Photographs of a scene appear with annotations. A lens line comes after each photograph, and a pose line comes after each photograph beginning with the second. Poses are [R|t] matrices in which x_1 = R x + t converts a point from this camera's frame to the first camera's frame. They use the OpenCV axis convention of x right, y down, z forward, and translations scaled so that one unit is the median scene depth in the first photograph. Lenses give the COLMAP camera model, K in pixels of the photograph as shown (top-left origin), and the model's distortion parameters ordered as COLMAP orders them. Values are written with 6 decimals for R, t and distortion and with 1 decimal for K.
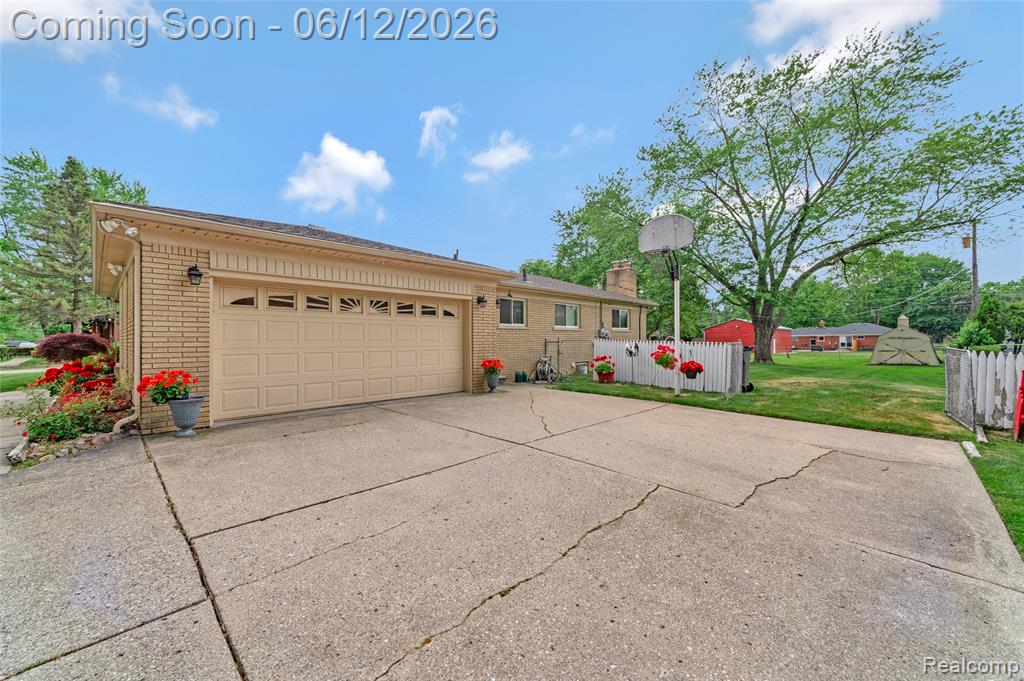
lens RADIAL K [[402.9, 0, 511.5], [0, 402.9, 345.1], [0, 0, 1]] dist [0.002393, 0.000056]
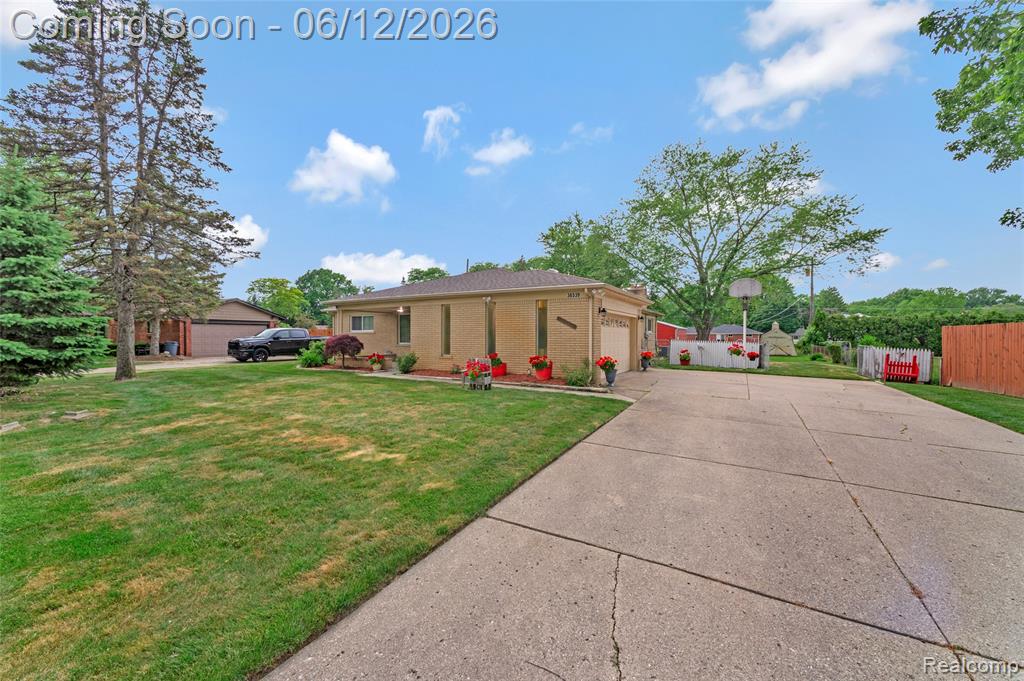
lens RADIAL K [[402.9, 0, 511.5], [0, 402.9, 345.1], [0, 0, 1]] dist [0.002393, 0.000056]
pose [[0.969422, 0.001920, 0.245392, -1.044366], [-0.000983, 0.999992, -0.003942, 0.014191], [-0.245397, 0.003580, 0.969416, -0.554922]]
